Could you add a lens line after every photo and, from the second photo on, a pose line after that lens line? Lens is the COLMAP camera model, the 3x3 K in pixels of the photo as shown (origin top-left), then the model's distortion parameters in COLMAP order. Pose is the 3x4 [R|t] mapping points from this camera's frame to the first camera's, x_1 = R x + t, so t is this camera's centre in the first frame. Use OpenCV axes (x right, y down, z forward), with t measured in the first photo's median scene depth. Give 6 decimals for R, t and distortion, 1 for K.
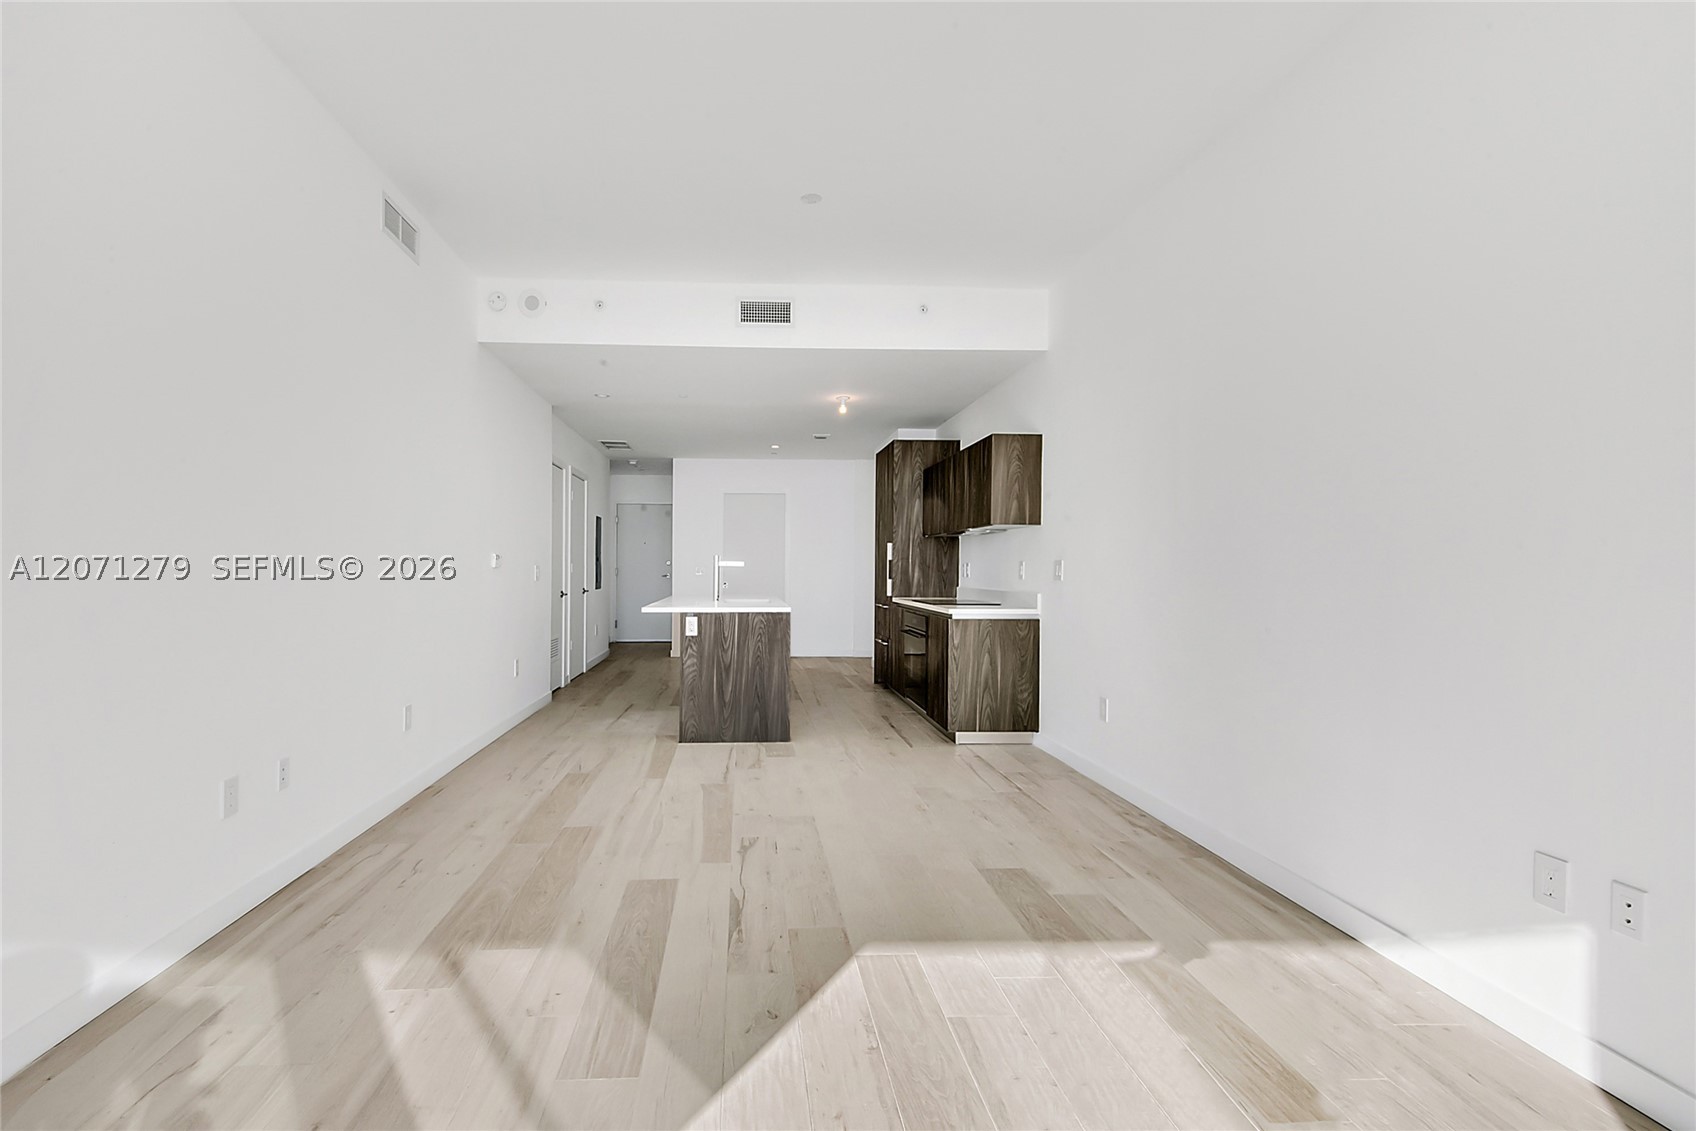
lens RADIAL K [[864.9, 0, 763.3], [0, 864.9, 570.4], [0, 0, 1]] dist [0.074553, -0.045029]
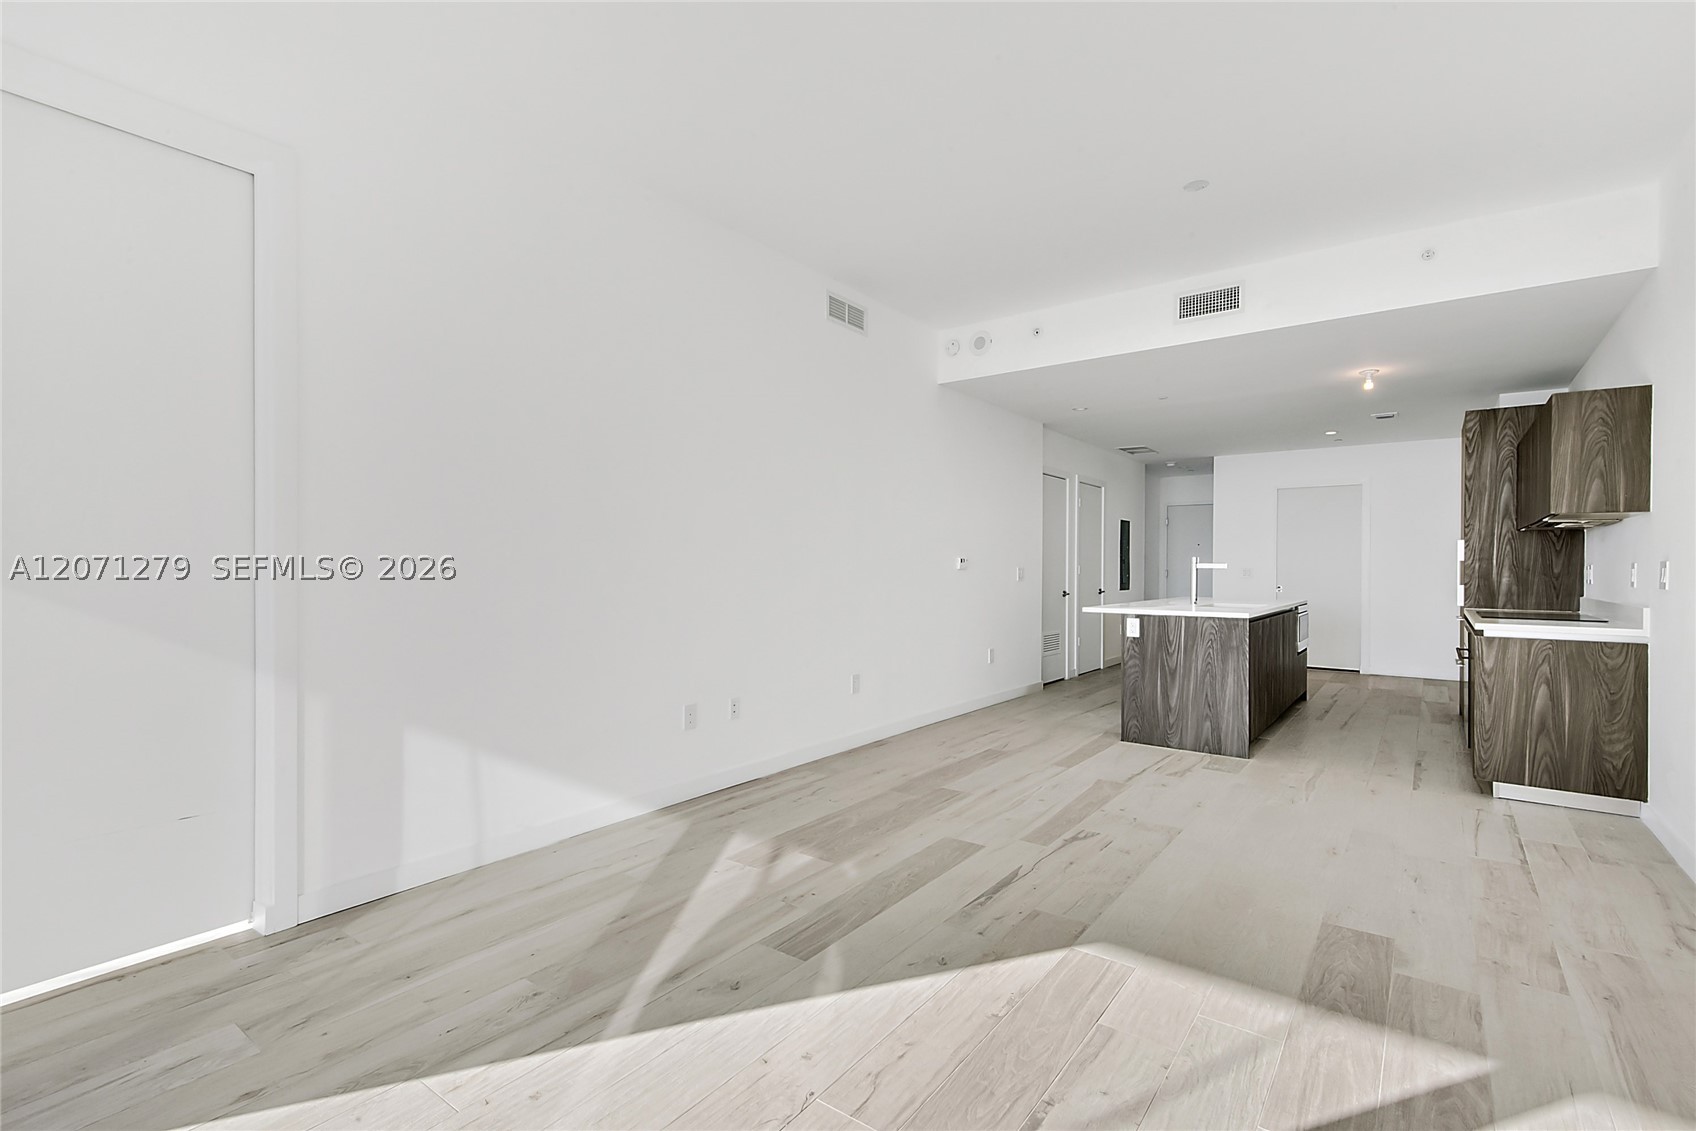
lens RADIAL K [[775.8, 0, 775.6], [0, 775.8, 566.1], [0, 0, 1]] dist [0.064525, -0.020072]
pose [[0.758211, -0.000147, -0.652009, 0.208107], [-0.004335, 0.999977, -0.005267, -0.000875], [0.651995, 0.006820, 0.758193, 0.030758]]
